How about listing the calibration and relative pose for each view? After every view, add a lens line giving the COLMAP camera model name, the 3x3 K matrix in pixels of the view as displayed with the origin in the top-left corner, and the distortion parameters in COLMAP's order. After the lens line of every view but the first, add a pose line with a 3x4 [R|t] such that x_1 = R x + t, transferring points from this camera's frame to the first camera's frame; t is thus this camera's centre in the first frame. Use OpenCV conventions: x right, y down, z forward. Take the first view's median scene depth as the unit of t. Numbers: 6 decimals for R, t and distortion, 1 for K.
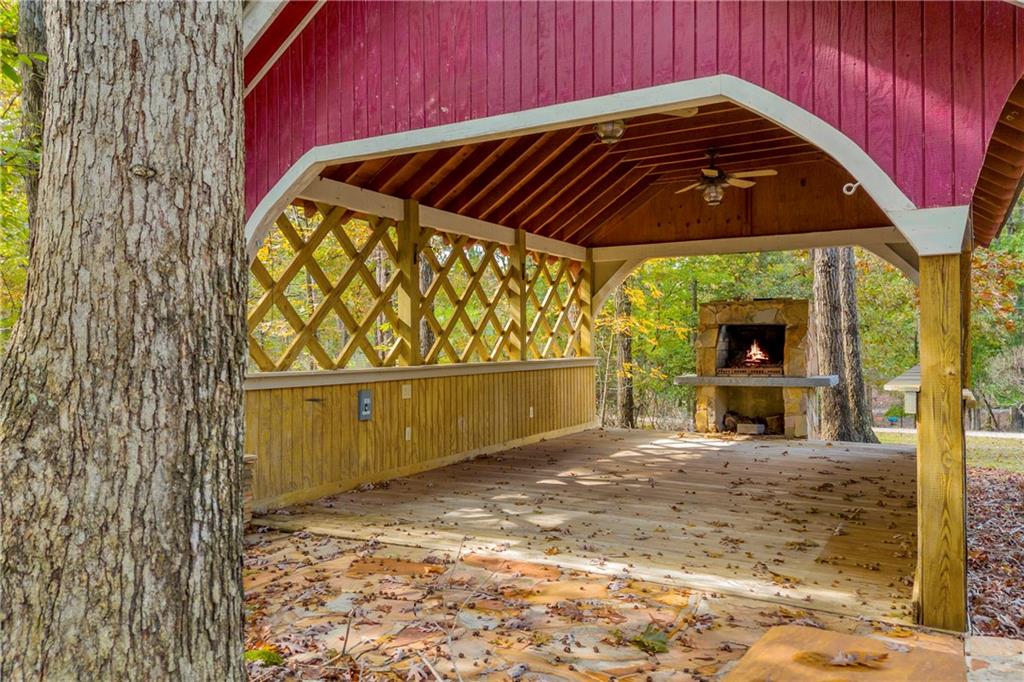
lens RADIAL K [[762.6, 0, 514.2], [0, 762.6, 344.2], [0, 0, 1]] dist [0.117224, -0.149442]
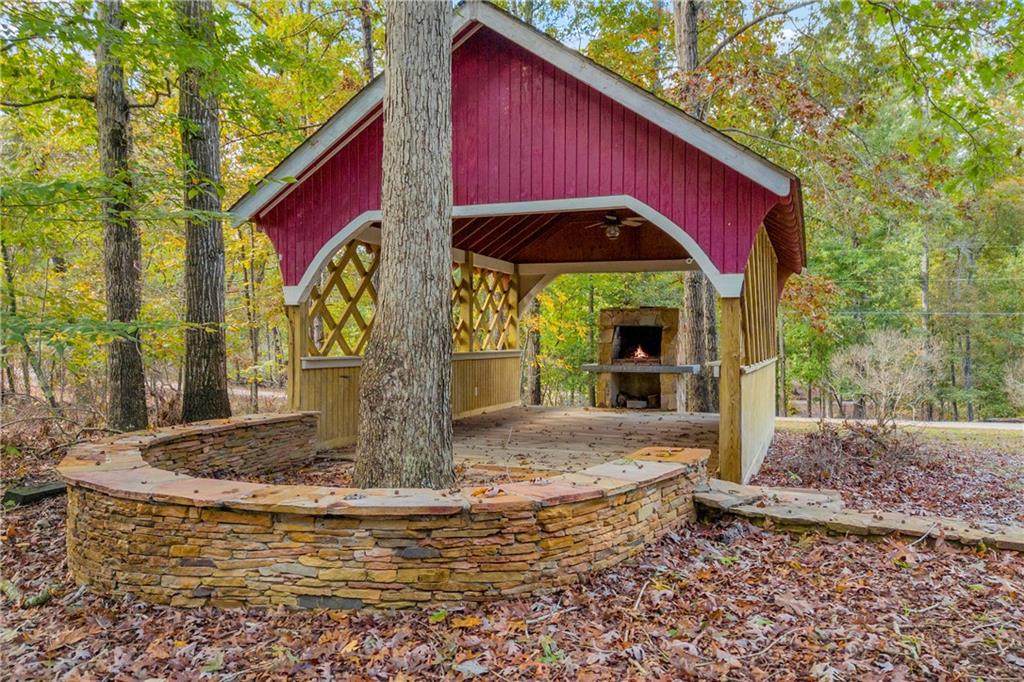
lens RADIAL K [[762.6, 0, 514.2], [0, 762.6, 344.2], [0, 0, 1]] dist [0.117224, -0.149442]
pose [[0.990090, 0.009383, 0.140123, -0.098885], [-0.010348, 0.999927, 0.006161, -0.000187], [-0.140055, -0.007550, 0.990115, -0.309955]]
